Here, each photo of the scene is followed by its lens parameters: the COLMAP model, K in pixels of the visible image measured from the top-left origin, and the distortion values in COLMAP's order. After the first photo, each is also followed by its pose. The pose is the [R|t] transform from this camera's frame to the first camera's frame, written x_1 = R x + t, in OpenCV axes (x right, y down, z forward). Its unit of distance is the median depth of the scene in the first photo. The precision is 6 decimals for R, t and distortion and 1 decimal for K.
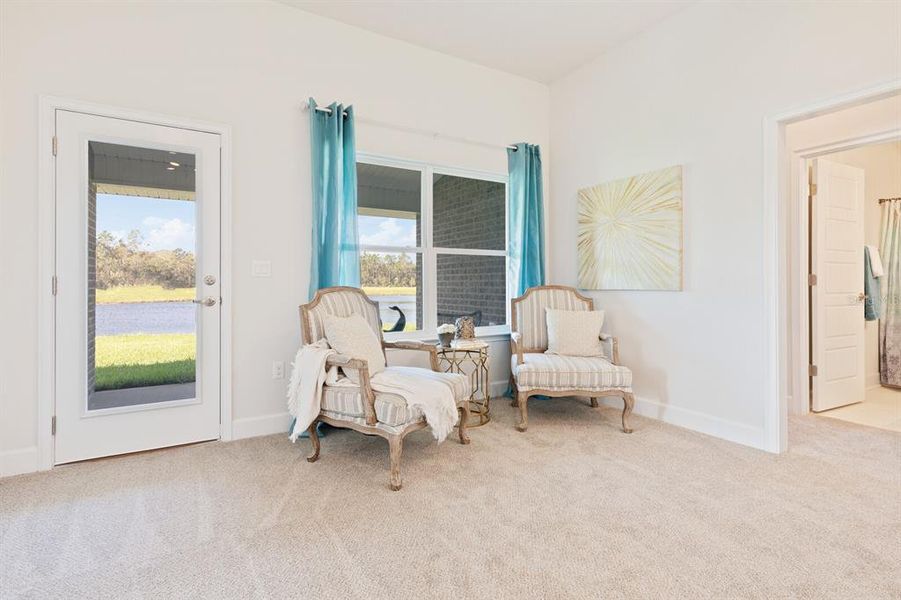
lens RADIAL K [[448.2, 0, 463.0], [0, 448.2, 281.1], [0, 0, 1]] dist [-0.000006, -0.000012]
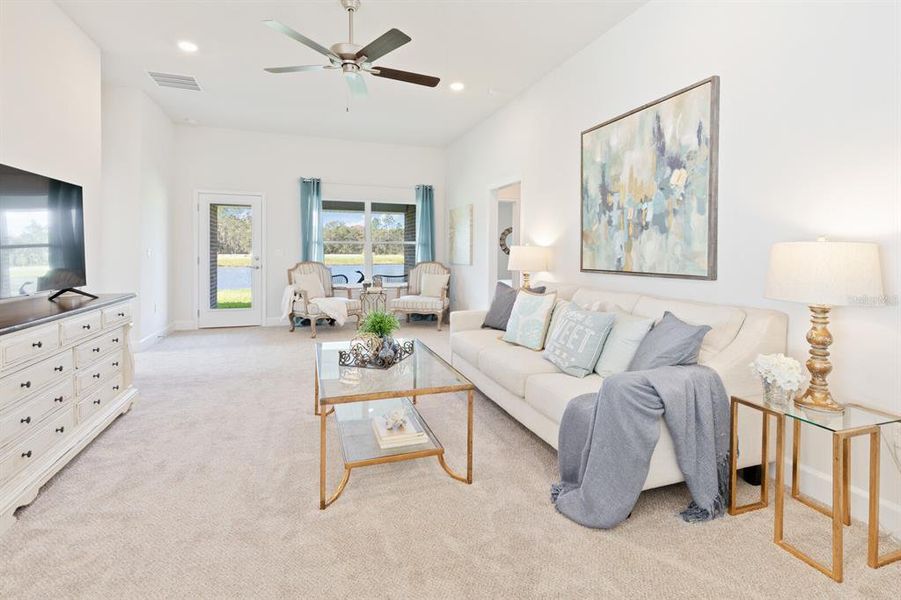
lens RADIAL K [[442.9, 0, 482.7], [0, 442.9, 255.3], [0, 0, 1]] dist [0.003374, 0.000178]
pose [[0.989239, 0.014054, -0.145632, 0.883414], [-0.011259, 0.999737, 0.020000, -0.071827], [0.145875, -0.018145, 0.989137, -1.055071]]
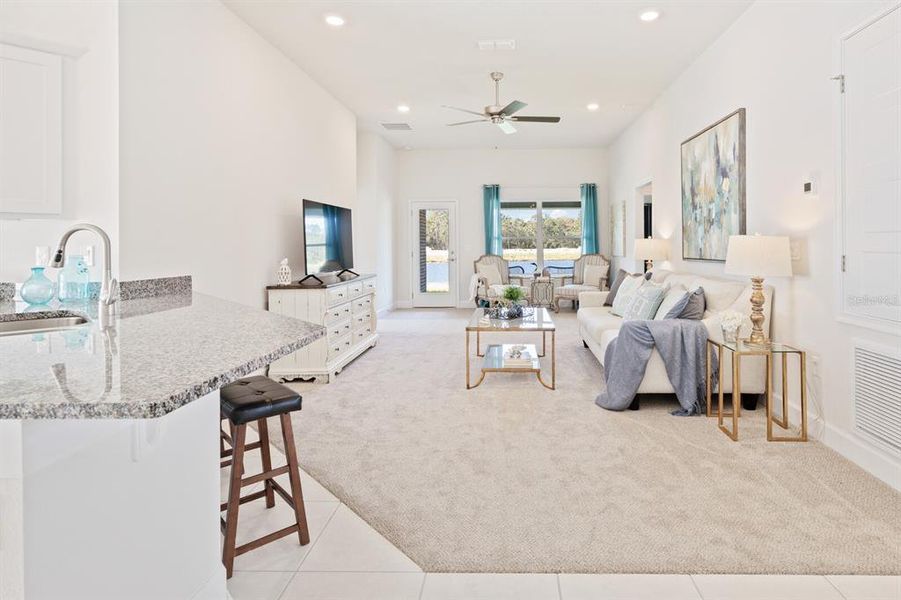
lens RADIAL K [[475.3, 0, 481.2], [0, 475.3, 243.2], [0, 0, 1]] dist [-0.000058, -0.000065]
pose [[0.838644, -0.002917, -0.544673, 1.199964], [0.008665, 0.999931, 0.007987, -0.077554], [0.544612, -0.011418, 0.838611, -1.398935]]
